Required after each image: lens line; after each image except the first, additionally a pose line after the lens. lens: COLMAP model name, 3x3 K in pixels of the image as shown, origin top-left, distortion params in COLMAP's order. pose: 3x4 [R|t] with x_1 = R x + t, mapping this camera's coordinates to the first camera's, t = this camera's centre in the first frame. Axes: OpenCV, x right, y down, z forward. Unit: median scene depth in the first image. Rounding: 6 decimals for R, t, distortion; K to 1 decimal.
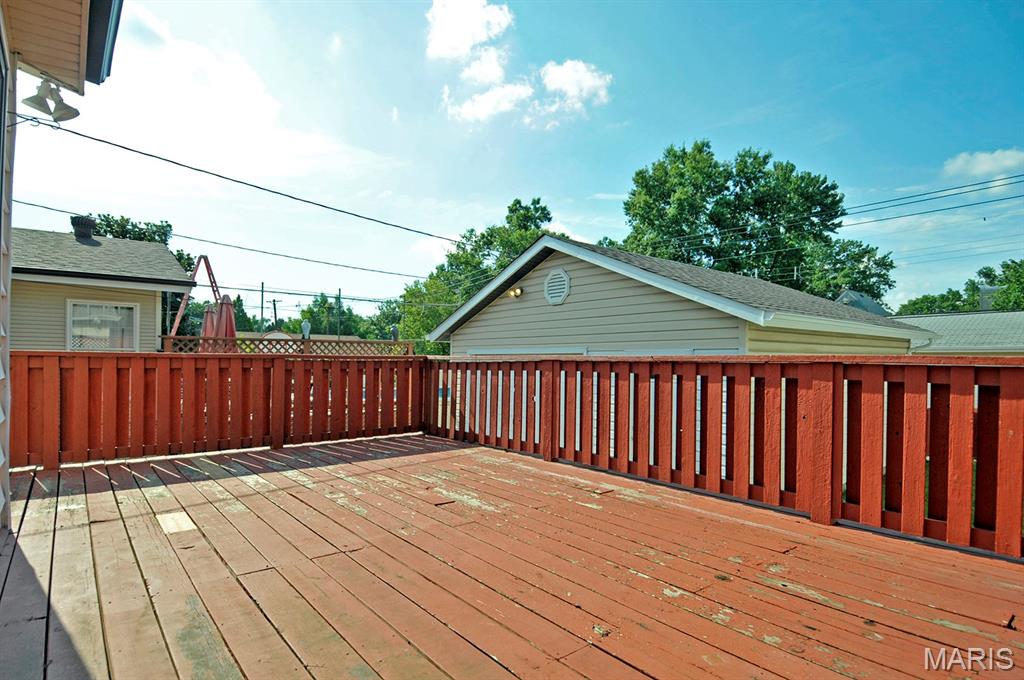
lens RADIAL K [[528.5, 0, 508.8], [0, 528.5, 360.9], [0, 0, 1]] dist [0.046872, -0.050128]
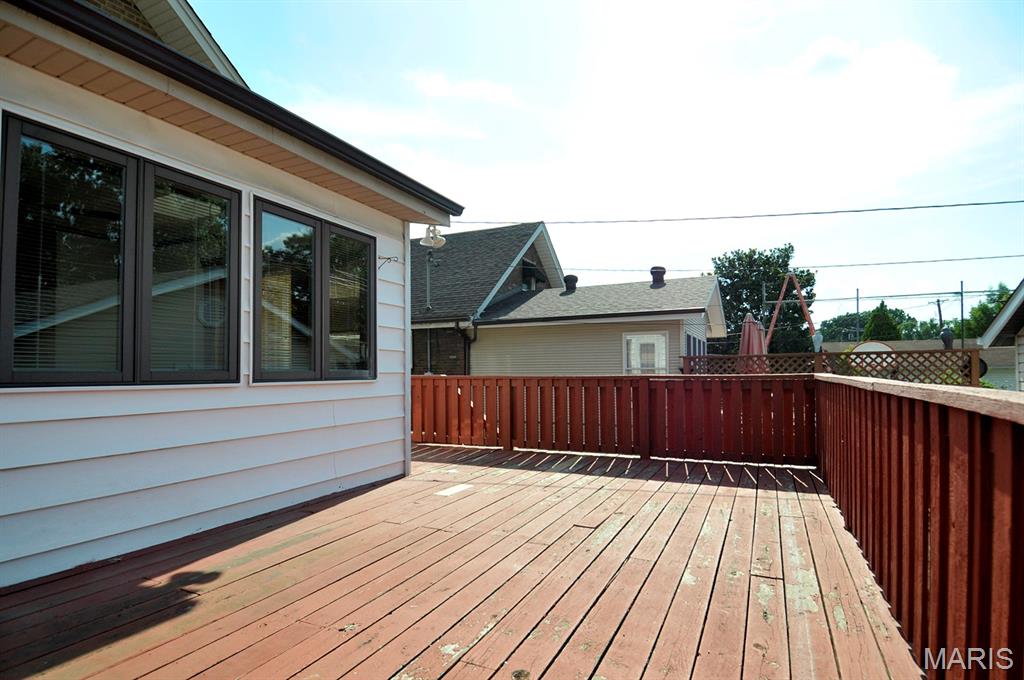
lens RADIAL K [[528.5, 0, 508.8], [0, 528.5, 360.9], [0, 0, 1]] dist [0.046872, -0.050128]
pose [[0.420321, -0.035597, -0.906677, 0.115345], [0.014938, 0.999366, -0.032310, -0.002590], [0.907252, 0.000037, 0.420587, 0.068400]]
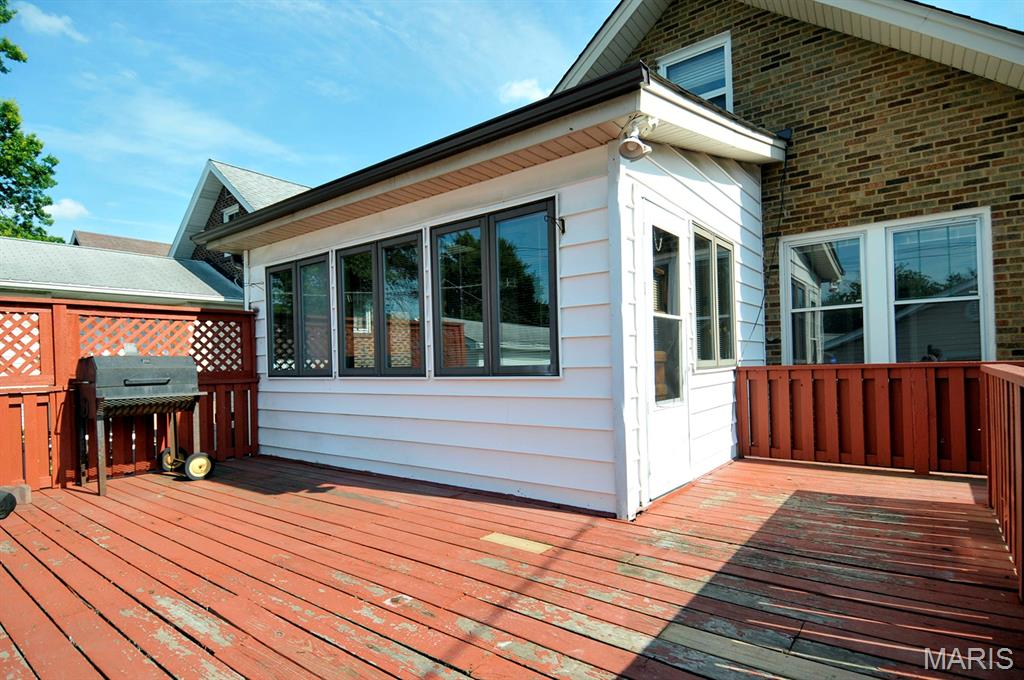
lens RADIAL K [[528.5, 0, 508.8], [0, 528.5, 360.9], [0, 0, 1]] dist [0.046872, -0.050128]
pose [[-0.975194, 0.008370, -0.221194, -0.051858], [0.010845, 0.999891, -0.009978, -0.006252], [0.221086, -0.012129, -0.975179, 0.275498]]
